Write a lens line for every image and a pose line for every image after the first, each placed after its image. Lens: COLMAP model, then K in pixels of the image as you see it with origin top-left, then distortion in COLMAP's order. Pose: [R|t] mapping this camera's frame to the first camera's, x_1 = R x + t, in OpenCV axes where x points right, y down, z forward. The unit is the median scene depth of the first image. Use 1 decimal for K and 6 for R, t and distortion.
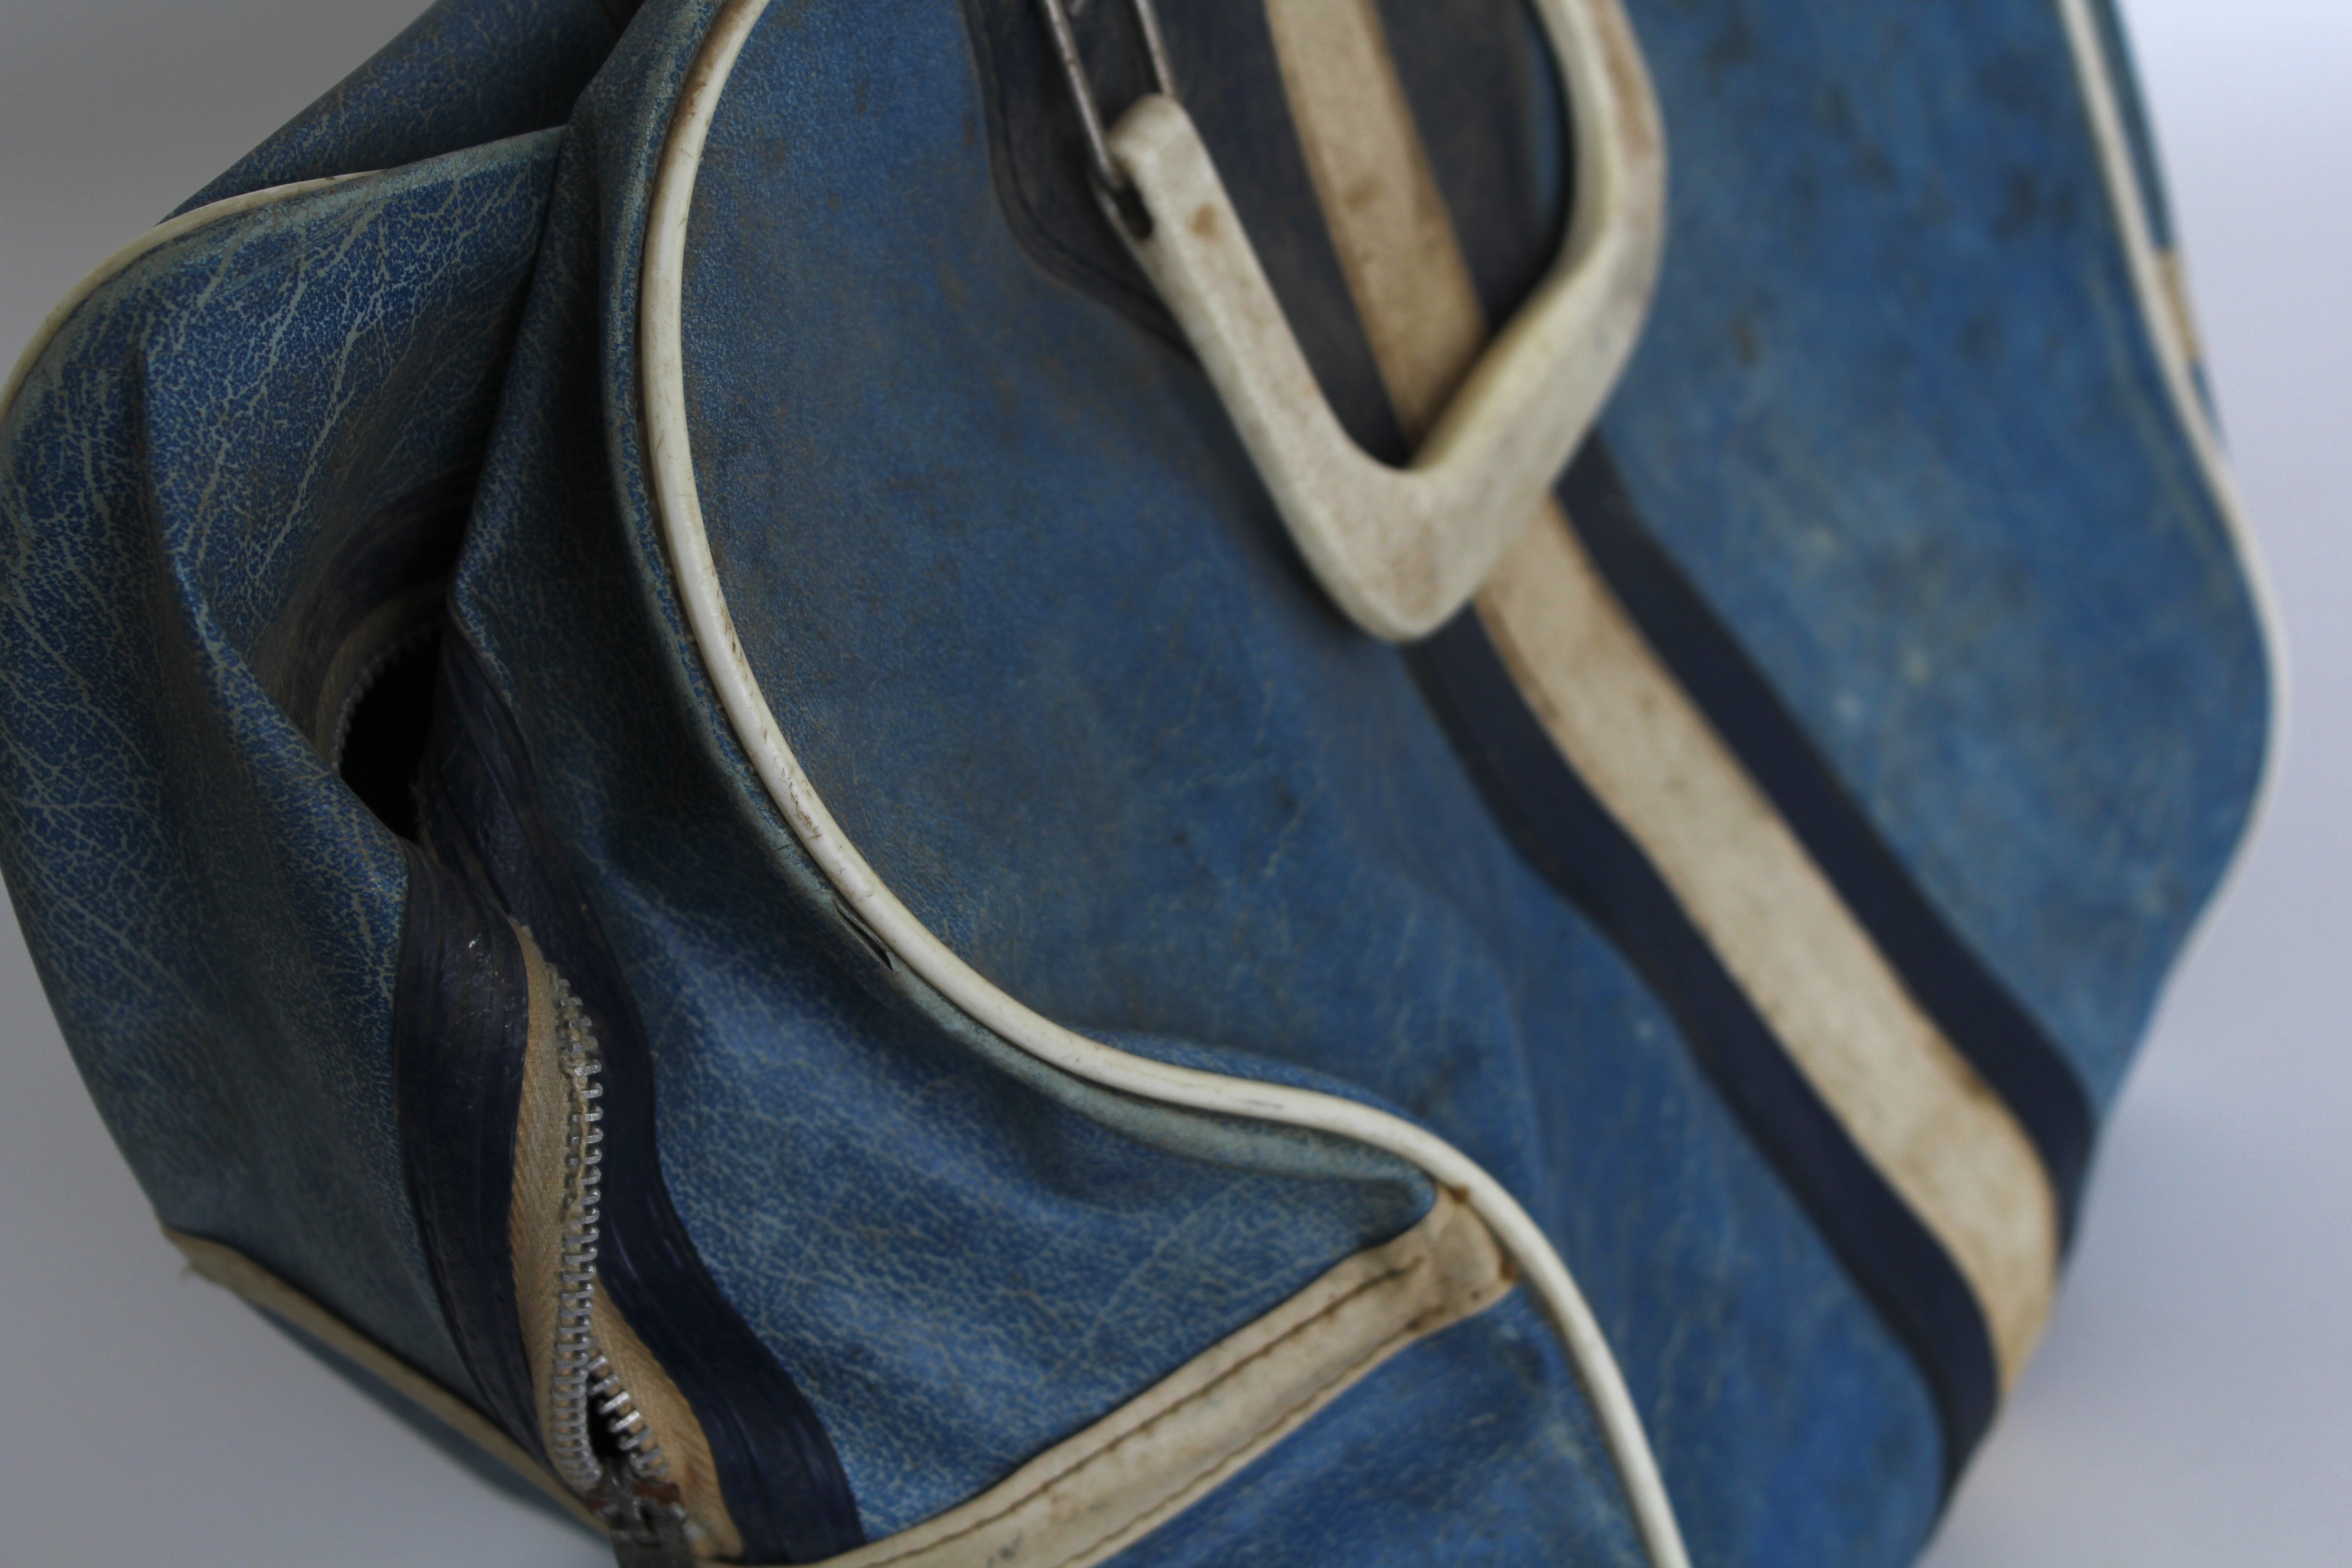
lens RADIAL K [[4524.8, 0, 1281.6], [0, 4524.8, 780.7], [0, 0, 1]] dist [-0.016666, 7.368851]
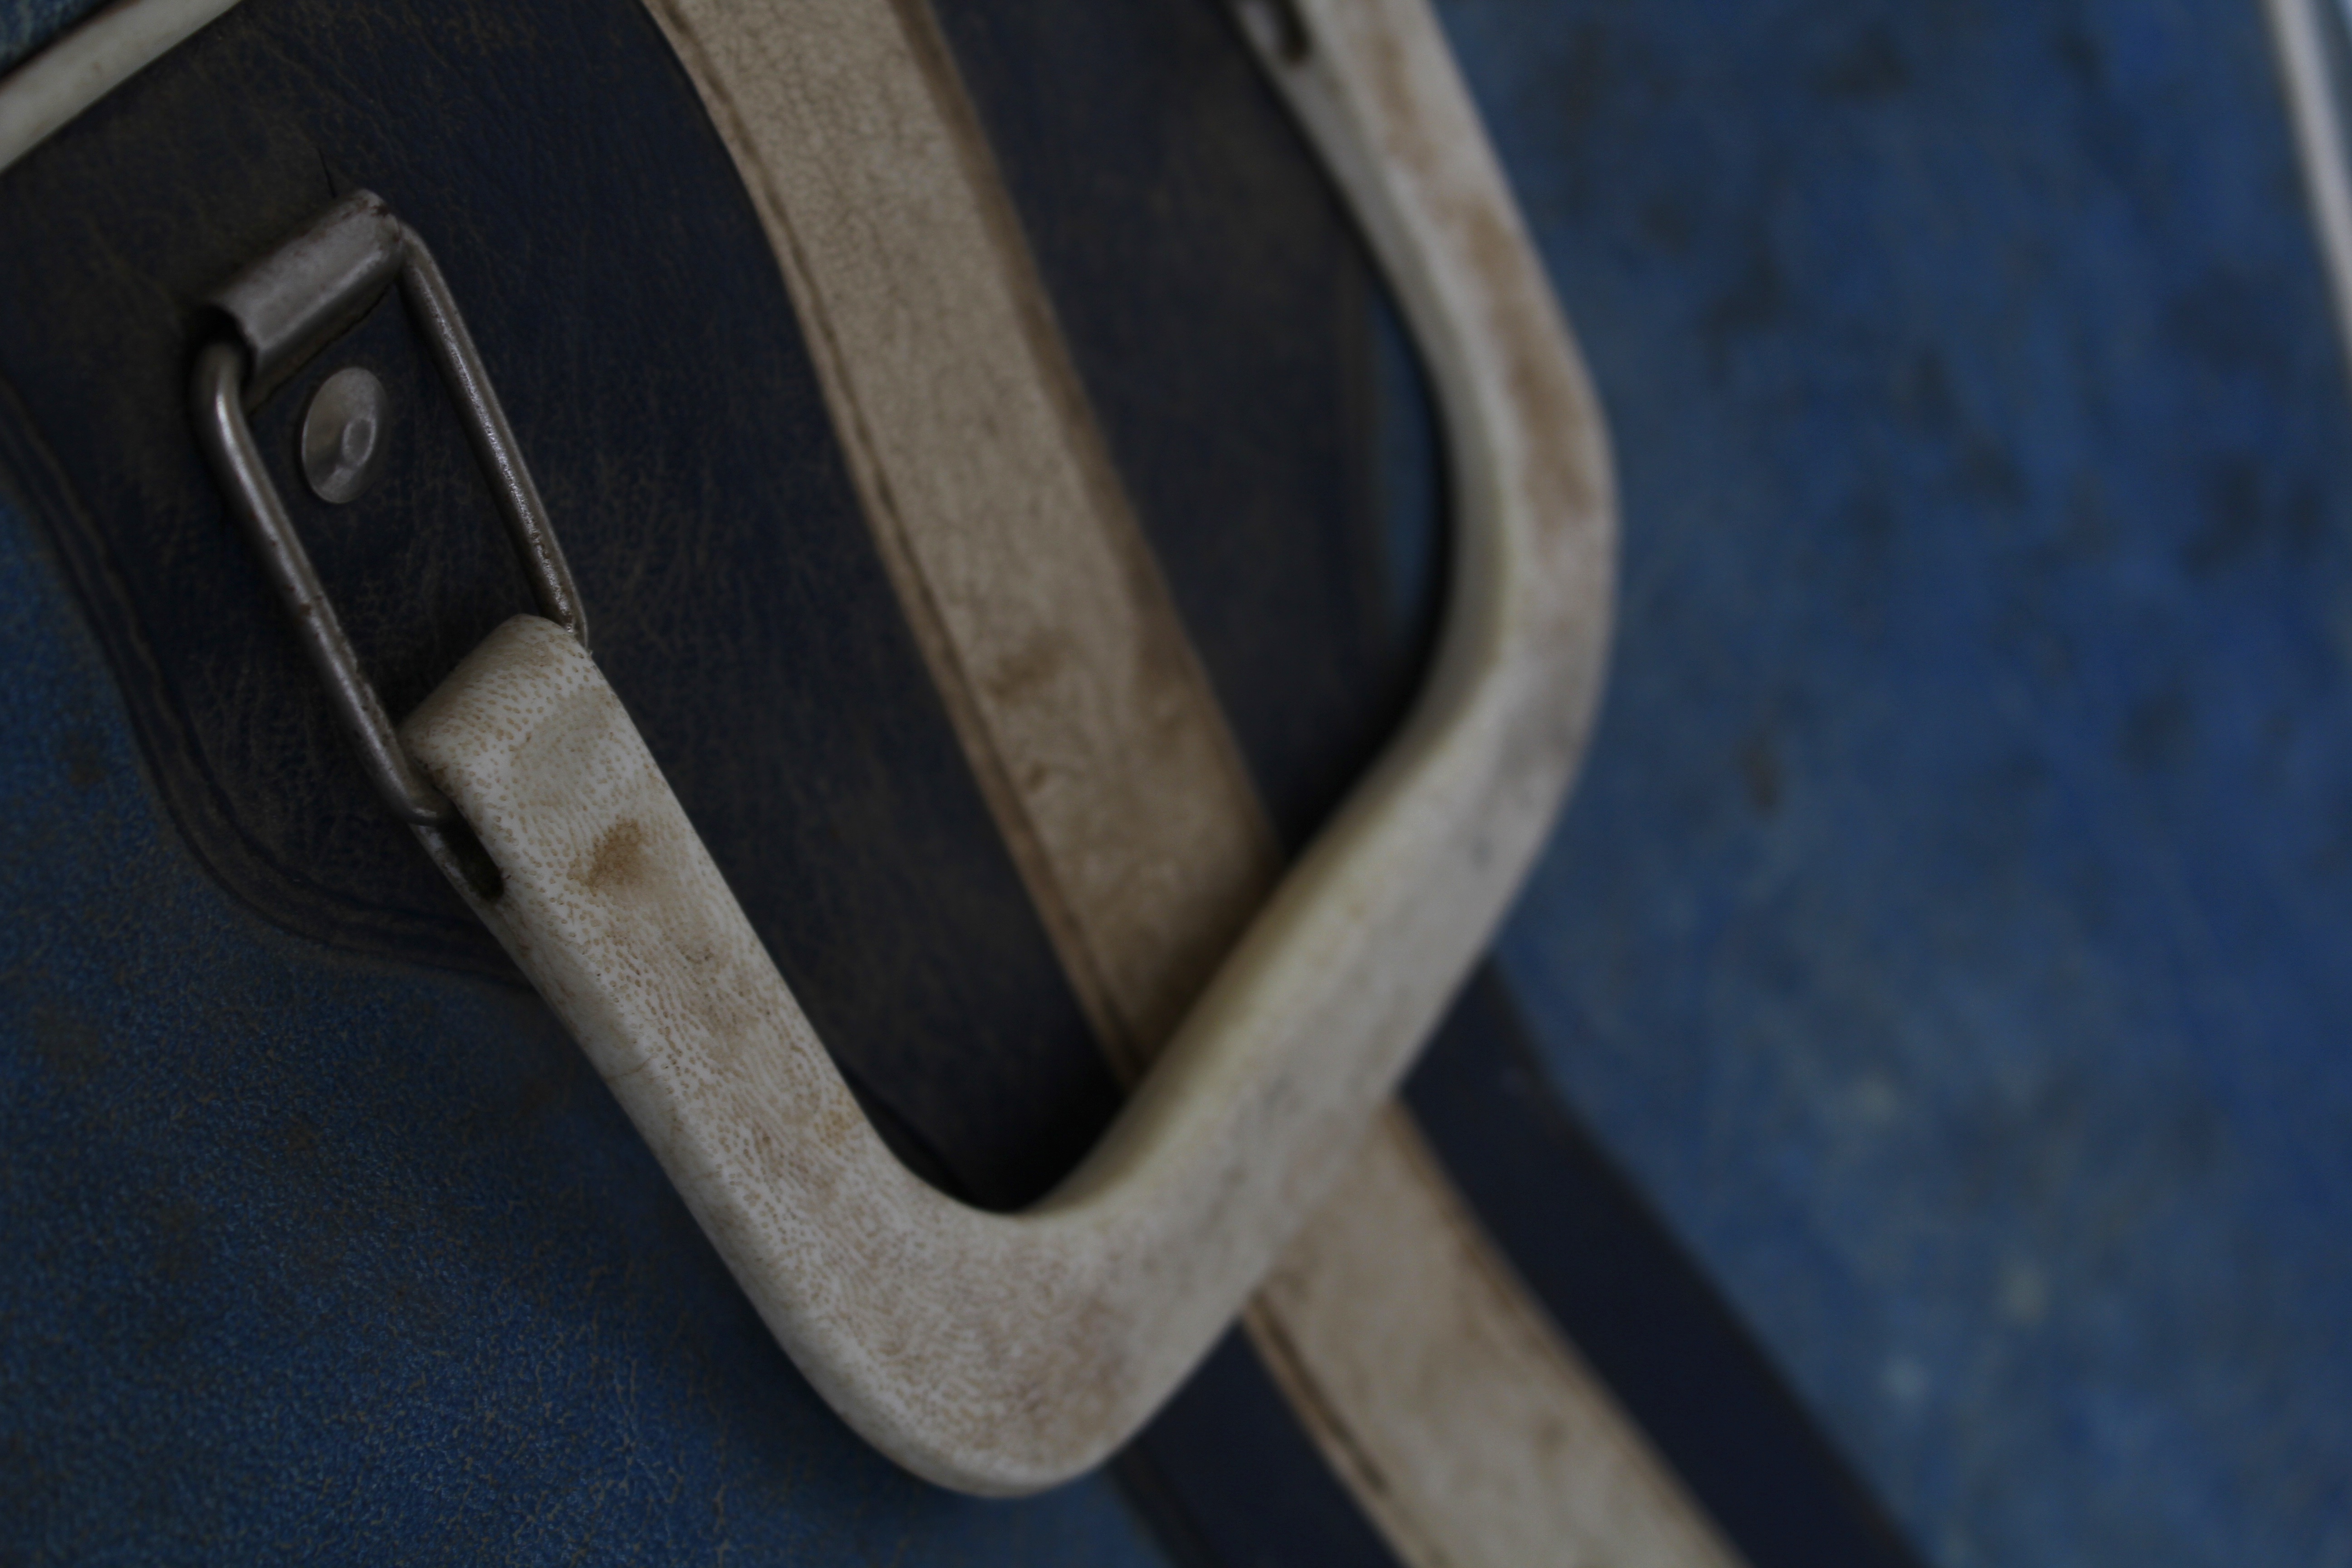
lens RADIAL K [[4461.5, 0, 1176.6], [0, 4461.5, 1038.4], [0, 0, 1]] dist [0.150653, 0.378964]
pose [[0.995206, 0.025094, -0.094530, 0.085756], [-0.013076, 0.991987, 0.125661, -0.144328], [0.096926, -0.123823, 0.987559, 0.402700]]
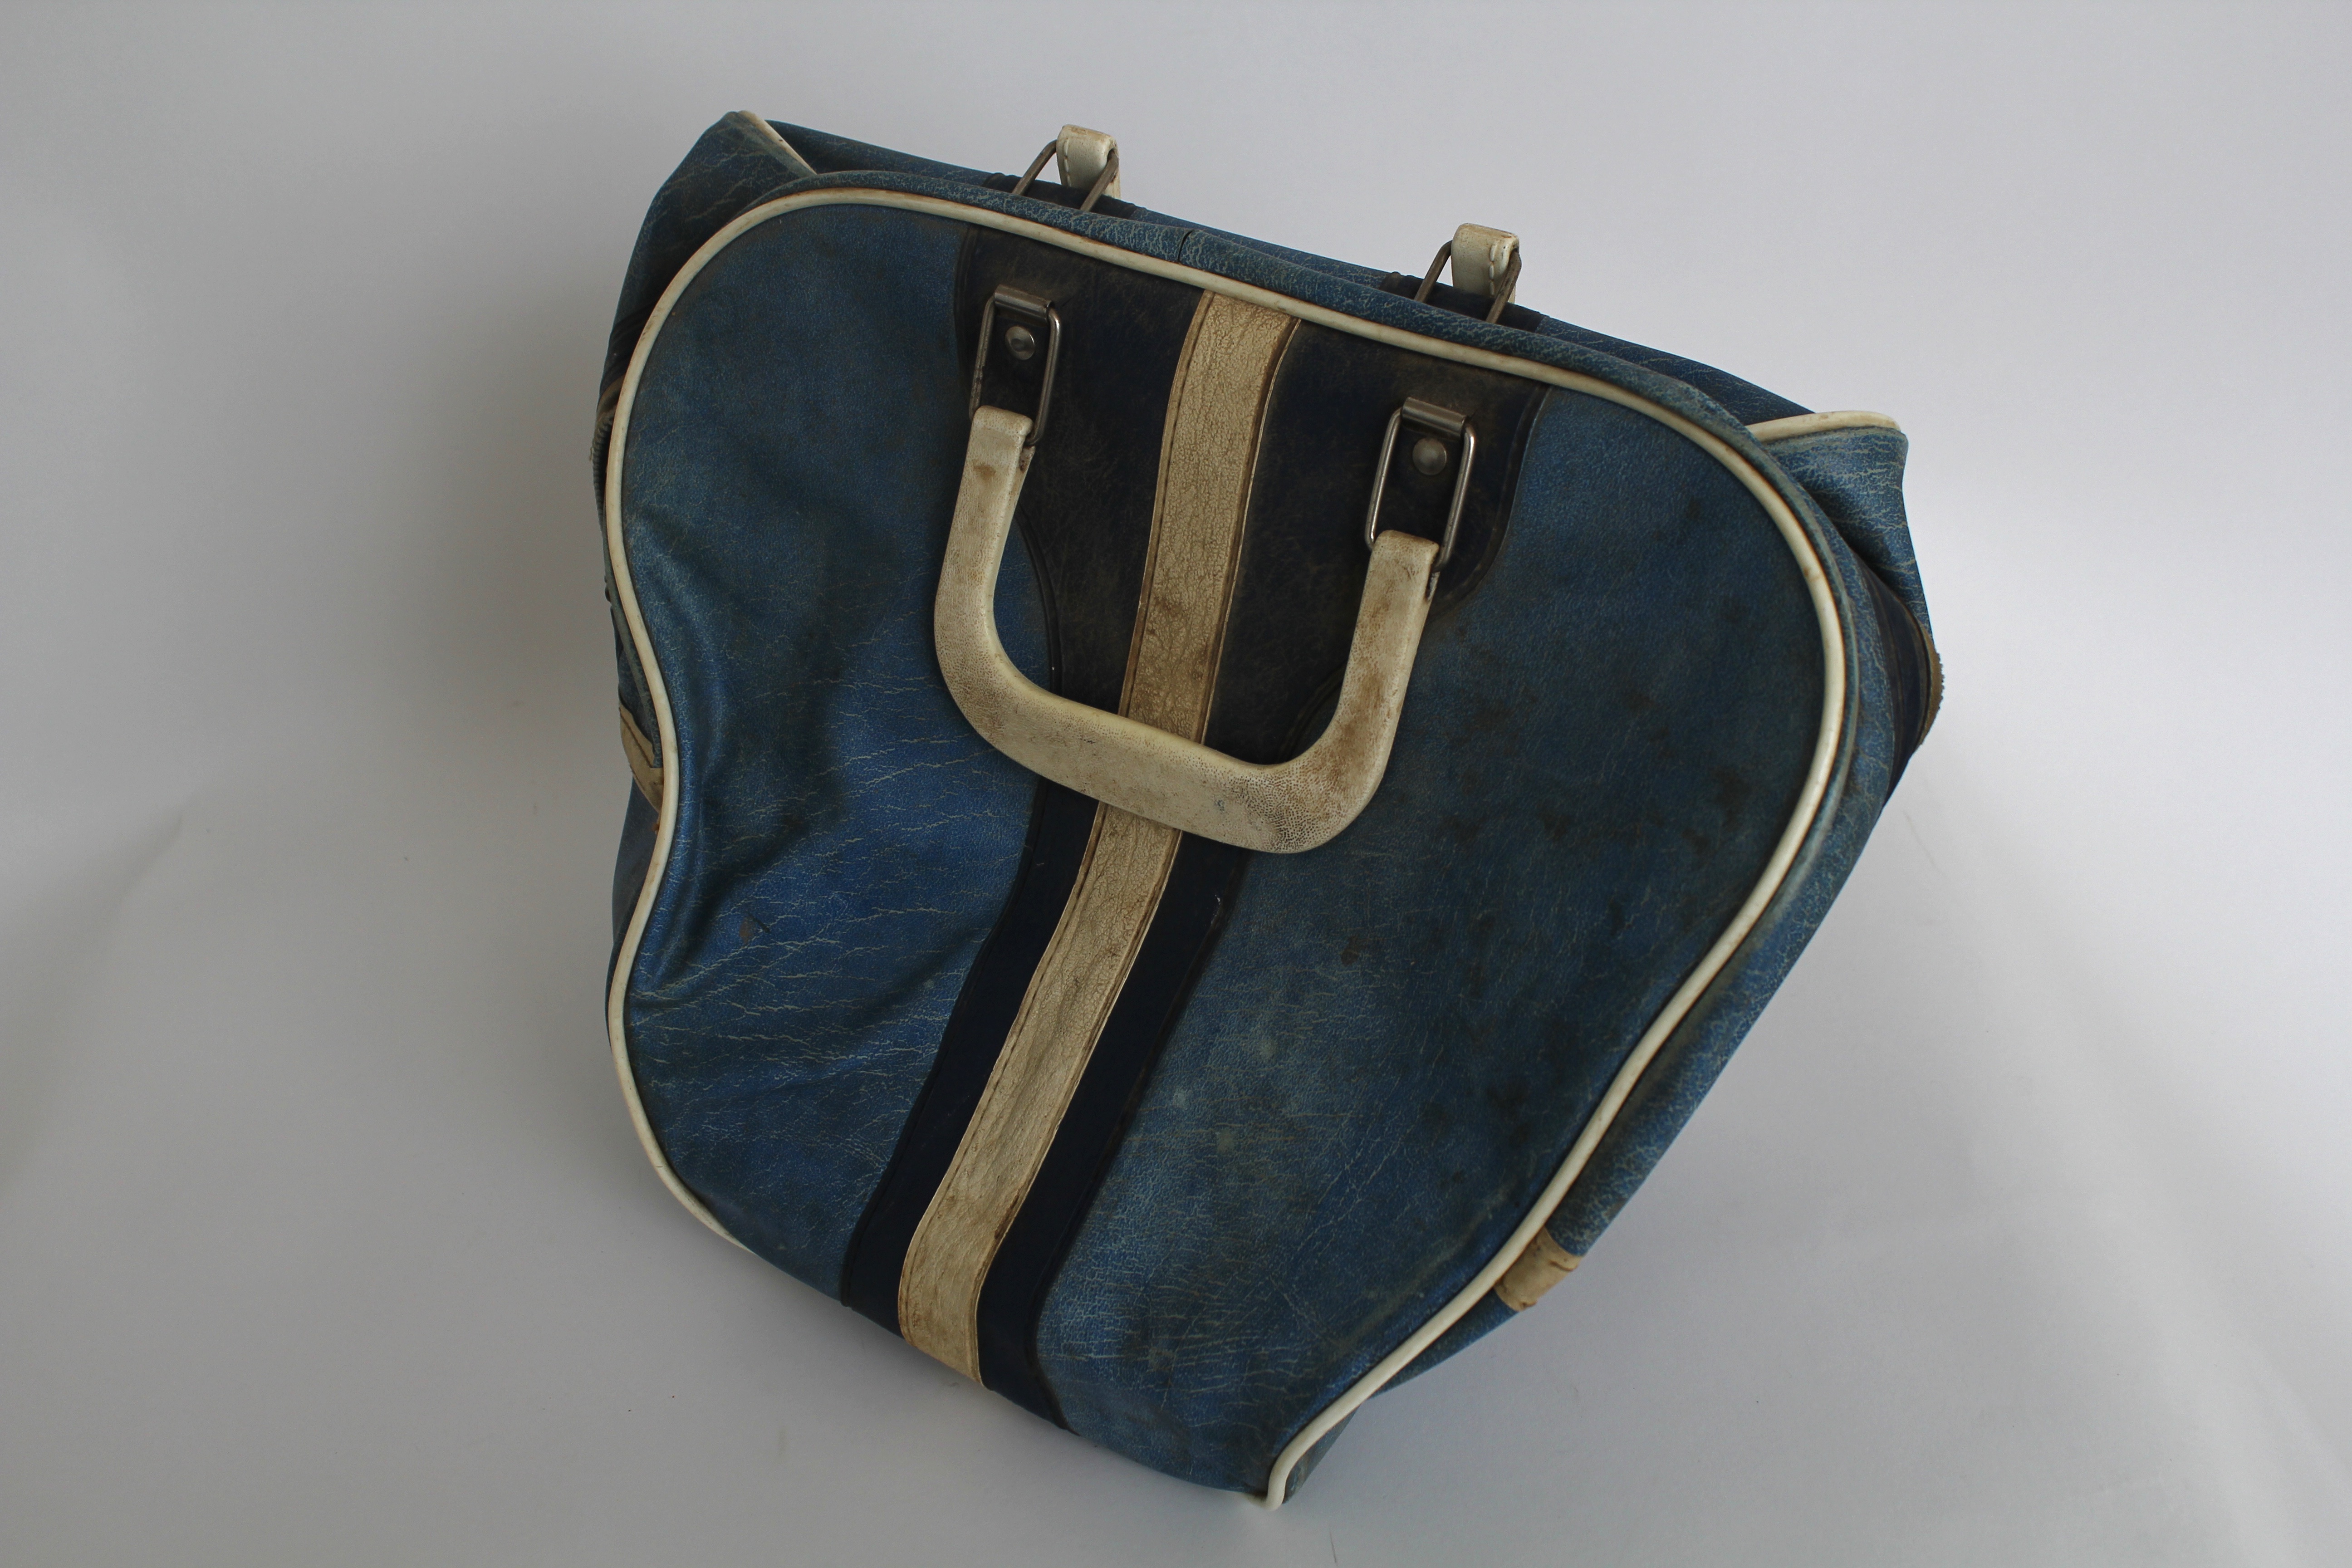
lens RADIAL K [[2706.0, 0, 1173.8], [0, 2706.0, 679.6], [0, 0, 1]] dist [-0.019302, -0.004641]
pose [[-0.166442, 0.578435, -0.798568, 0.845374], [-0.559196, 0.611669, 0.559608, -0.675191], [0.812156, 0.539698, 0.221651, 0.730532]]
